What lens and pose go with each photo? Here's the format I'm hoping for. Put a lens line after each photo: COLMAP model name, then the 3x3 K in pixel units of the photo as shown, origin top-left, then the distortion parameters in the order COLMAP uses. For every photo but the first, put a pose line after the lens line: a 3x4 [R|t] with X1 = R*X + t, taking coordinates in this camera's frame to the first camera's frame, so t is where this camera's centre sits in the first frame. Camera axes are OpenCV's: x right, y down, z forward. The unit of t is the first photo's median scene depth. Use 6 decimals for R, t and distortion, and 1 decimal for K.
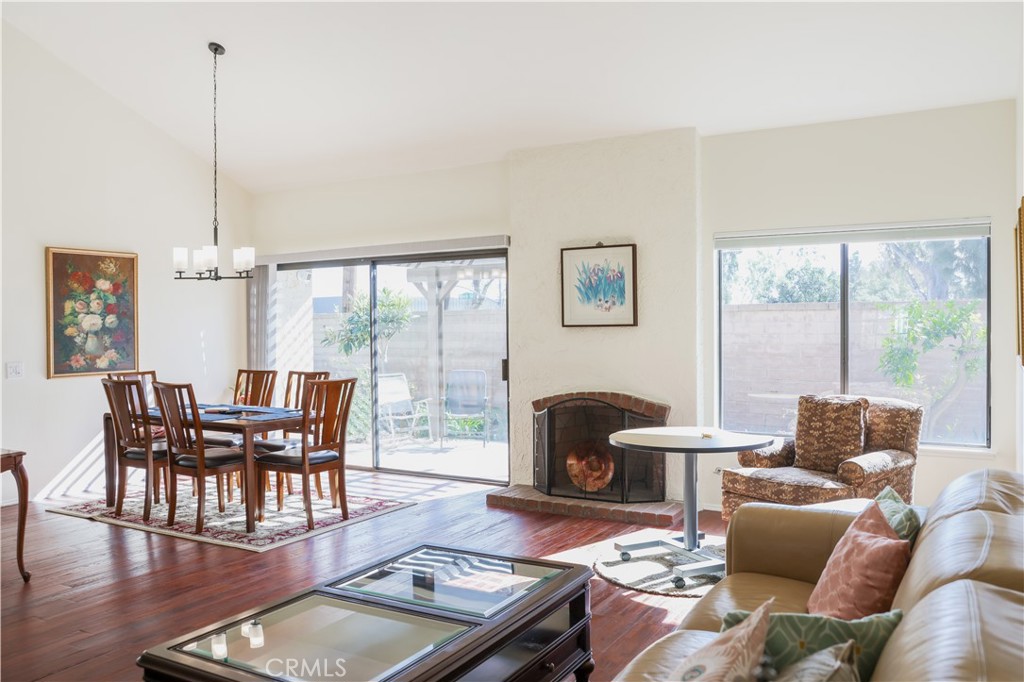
lens RADIAL K [[829.0, 0, 510.2], [0, 829.0, 338.8], [0, 0, 1]] dist [0.002989, -0.001058]
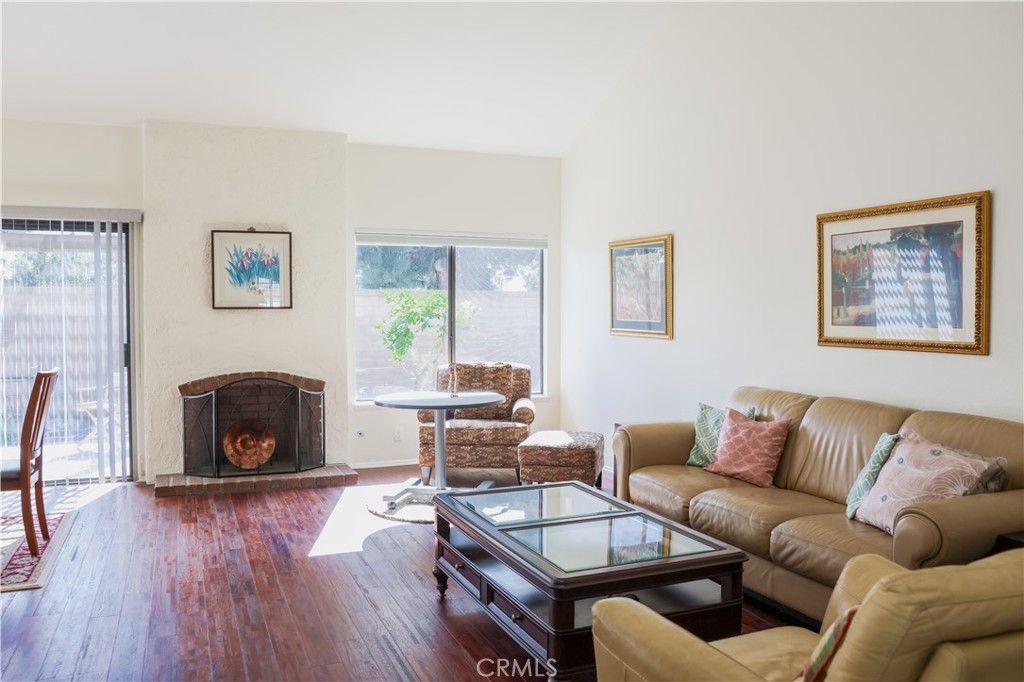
lens RADIAL K [[829.0, 0, 512.1], [0, 829.0, 338.5], [0, 0, 1]] dist [0.002989, -0.001058]
pose [[0.636190, -0.023872, 0.771163, -0.485614], [0.006067, 0.999645, 0.025941, -0.002727], [-0.771509, -0.011825, 0.636109, 0.091744]]
